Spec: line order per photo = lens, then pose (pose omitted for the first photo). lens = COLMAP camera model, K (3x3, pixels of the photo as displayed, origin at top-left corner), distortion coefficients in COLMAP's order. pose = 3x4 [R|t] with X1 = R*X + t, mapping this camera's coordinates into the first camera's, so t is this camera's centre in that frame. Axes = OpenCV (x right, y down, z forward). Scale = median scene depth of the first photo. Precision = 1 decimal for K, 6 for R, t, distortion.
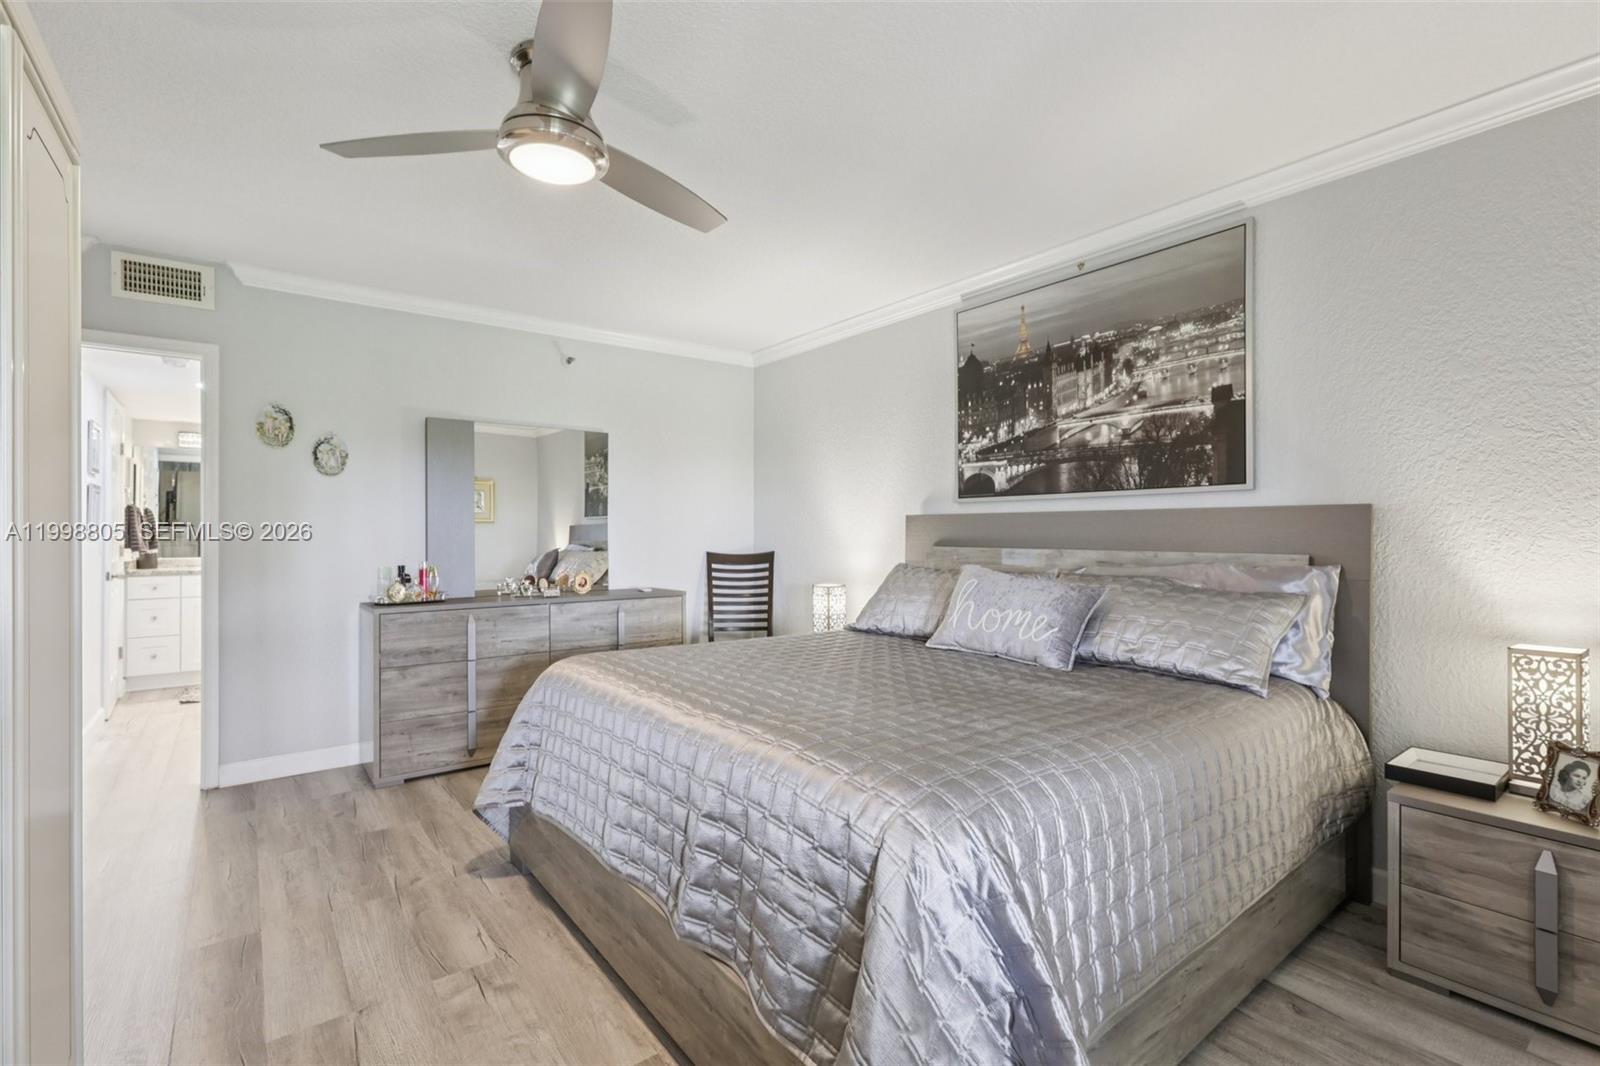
lens RADIAL K [[714.6, 0, 805.0], [0, 714.6, 532.9], [0, 0, 1]] dist [-0.000772, 0.000267]
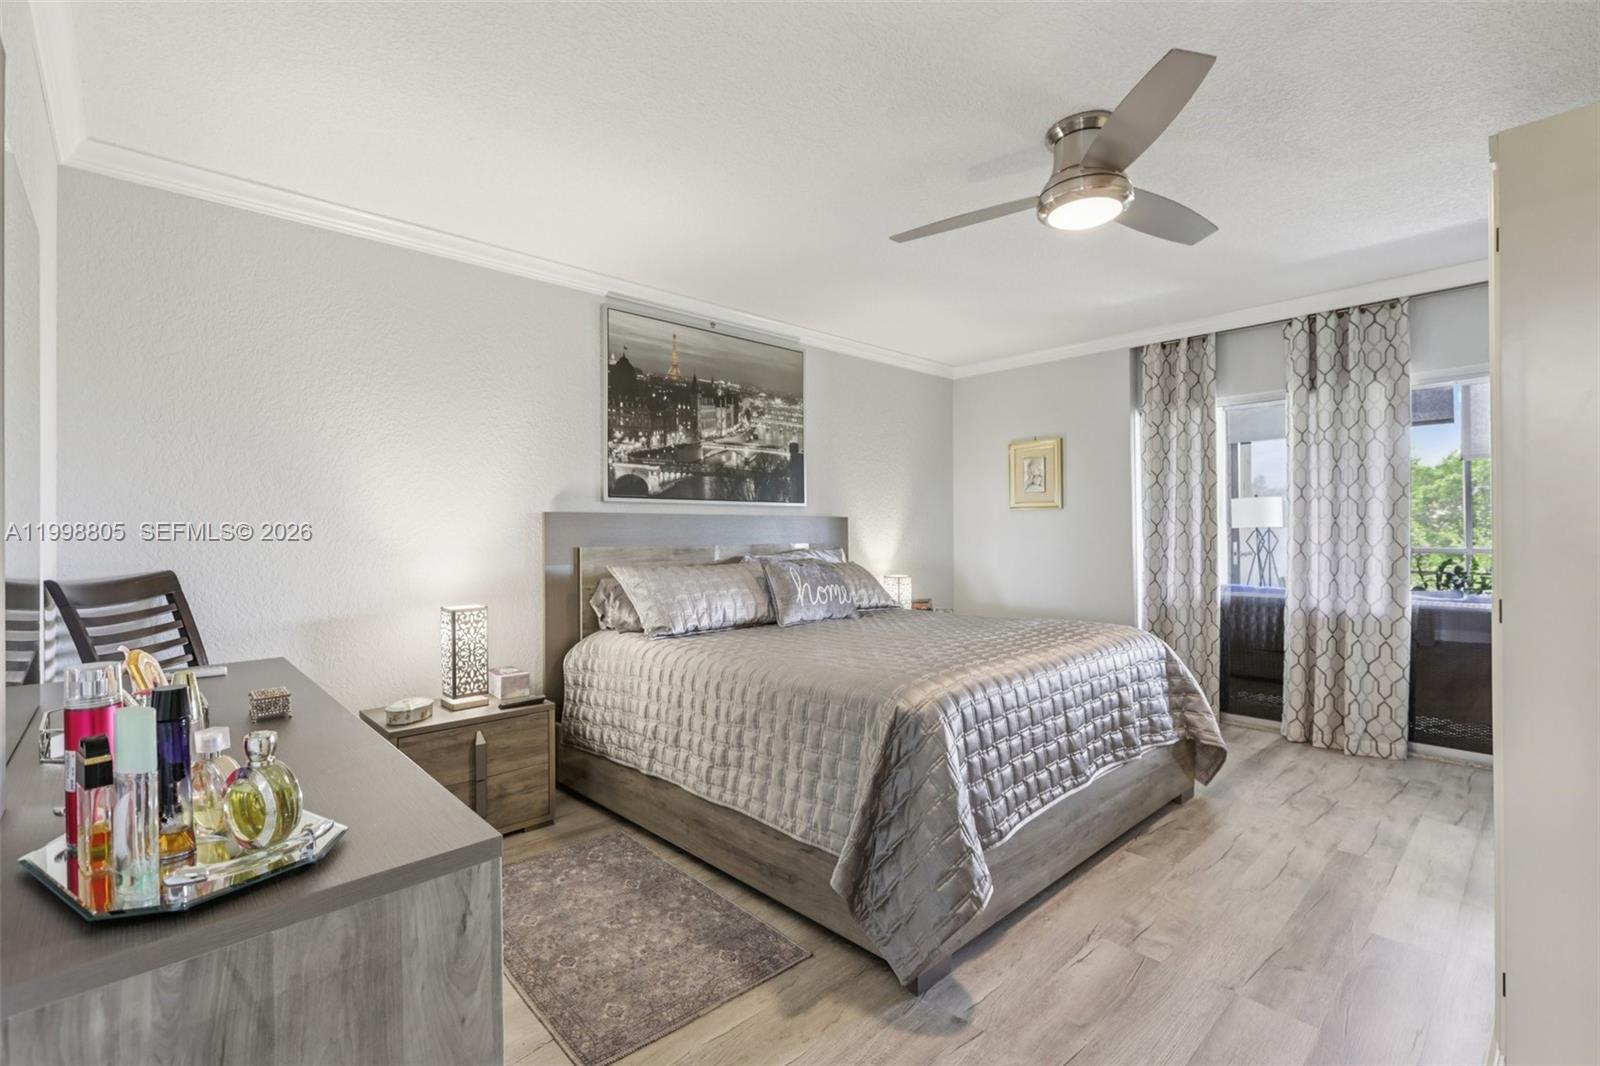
lens RADIAL K [[697.0, 0, 792.5], [0, 697.0, 526.7], [0, 0, 1]] dist [0.000533, 0.000259]
pose [[-0.066137, -0.004448, 0.997801, -0.824304], [-0.004650, 0.999981, 0.004150, -0.013492], [-0.997800, -0.004365, -0.066156, 0.877934]]
